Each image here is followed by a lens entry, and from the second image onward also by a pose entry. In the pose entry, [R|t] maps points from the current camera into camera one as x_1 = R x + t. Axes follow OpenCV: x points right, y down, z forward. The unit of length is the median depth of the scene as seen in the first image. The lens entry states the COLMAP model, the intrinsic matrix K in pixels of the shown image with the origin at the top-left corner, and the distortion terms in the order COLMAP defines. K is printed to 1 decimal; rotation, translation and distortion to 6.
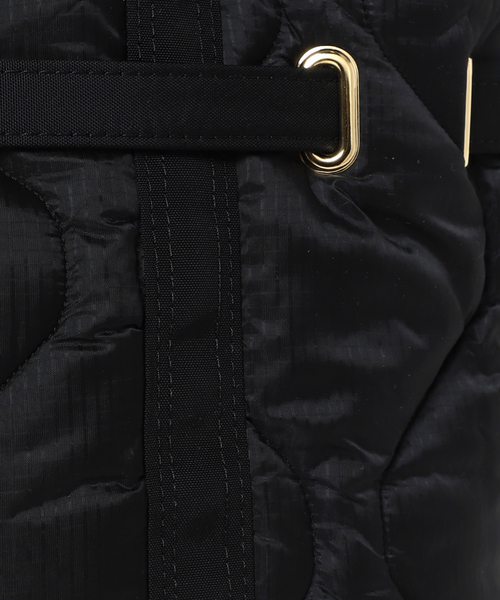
lens RADIAL K [[1328.6, 0, 250.0], [0, 1328.6, 301.3], [0, 0, 1]] dist [0.081390, 0.000000]
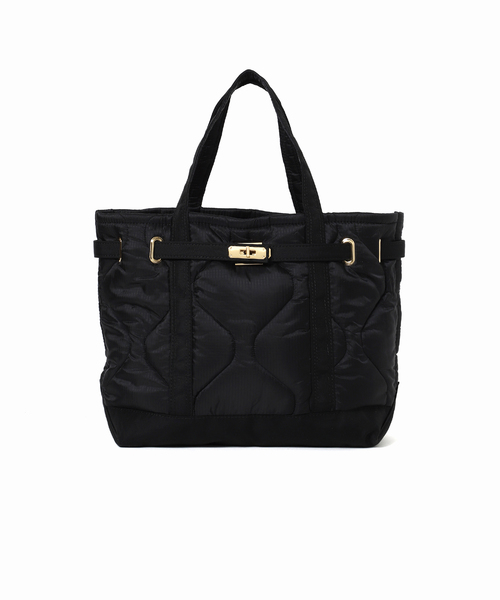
lens RADIAL K [[1238.7, 0, 250.0], [0, 1238.7, 300.1], [0, 0, 1]] dist [0.006959, 0.000000]
pose [[0.983661, 0.001531, -0.180026, 0.507104], [0.005038, 0.999338, 0.036025, -0.131980], [0.179962, -0.036343, 0.983002, -3.392907]]
